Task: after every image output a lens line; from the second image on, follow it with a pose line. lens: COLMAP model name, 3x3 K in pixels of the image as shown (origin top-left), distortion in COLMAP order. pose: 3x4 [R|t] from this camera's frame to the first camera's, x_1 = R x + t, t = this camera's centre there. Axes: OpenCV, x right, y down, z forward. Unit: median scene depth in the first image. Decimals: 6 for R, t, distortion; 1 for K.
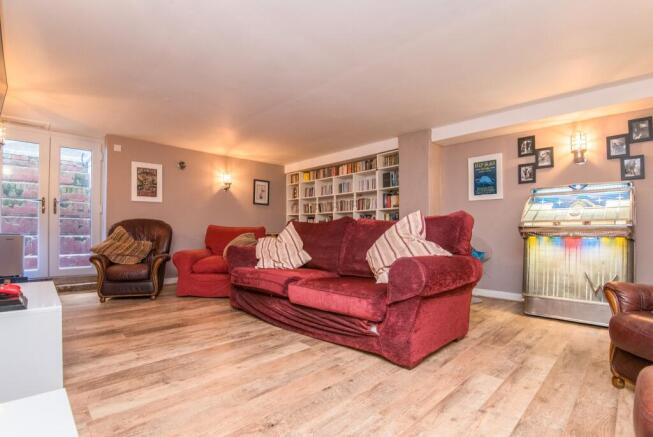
lens RADIAL K [[304.2, 0, 324.3], [0, 304.2, 221.8], [0, 0, 1]] dist [-0.031442, -0.002582]
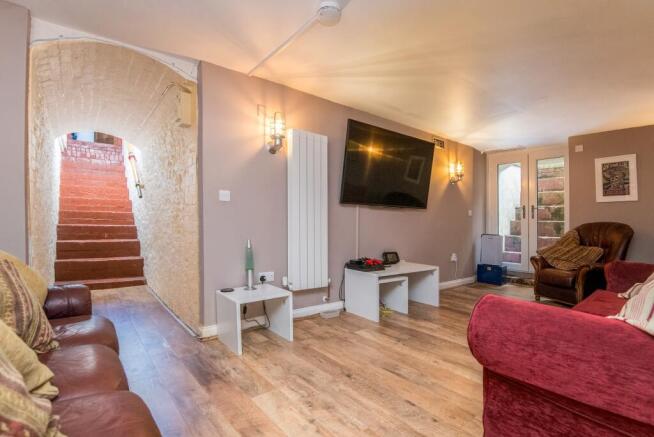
lens RADIAL K [[304.7, 0, 324.9], [0, 304.7, 219.8], [0, 0, 1]] dist [-0.031442, -0.002582]
pose [[-0.068009, -0.008940, -0.997645, 0.374377], [0.002830, 0.999954, -0.009154, -0.012685], [0.997681, -0.003446, -0.067980, 0.294084]]
